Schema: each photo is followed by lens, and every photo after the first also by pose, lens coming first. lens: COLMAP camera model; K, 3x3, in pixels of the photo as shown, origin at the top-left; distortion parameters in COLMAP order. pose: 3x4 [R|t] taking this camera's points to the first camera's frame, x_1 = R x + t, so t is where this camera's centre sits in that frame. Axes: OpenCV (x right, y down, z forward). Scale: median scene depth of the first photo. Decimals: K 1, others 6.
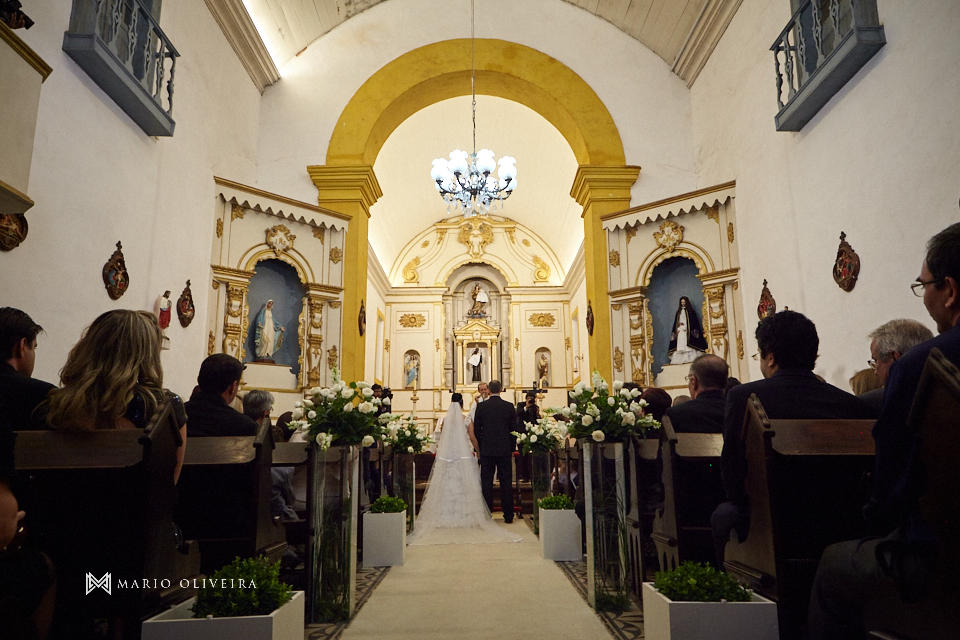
lens RADIAL K [[655.8, 0, 483.0], [0, 655.8, 318.6], [0, 0, 1]] dist [0.000230, 0.003588]
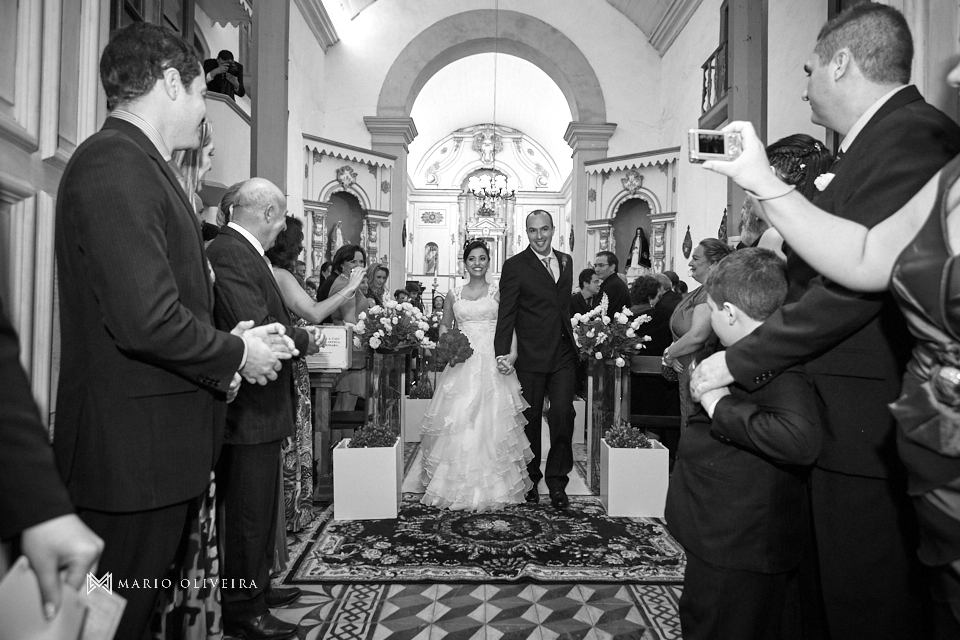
lens RADIAL K [[655.8, 0, 483.7], [0, 655.8, 318.0], [0, 0, 1]] dist [0.000230, 0.003588]
pose [[0.999535, 0.030447, -0.001721, -0.012579], [-0.029493, 0.979497, 0.199286, -0.109989], [0.007754, -0.199142, 0.979940, -0.382031]]
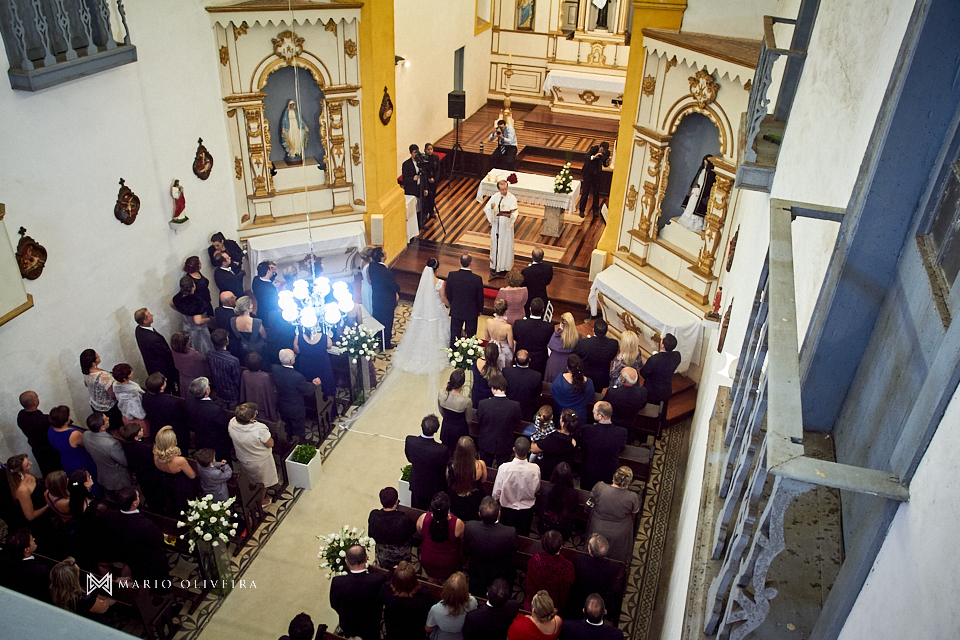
lens RADIAL K [[773.1, 0, 472.0], [0, 773.1, 319.5], [0, 0, 1]] dist [-0.047453, 0.014814]
pose [[0.944104, 0.200889, -0.261362, 0.313367], [0.031801, 0.733656, 0.678776, -0.567362], [0.328109, -0.649147, 0.686260, 0.050502]]
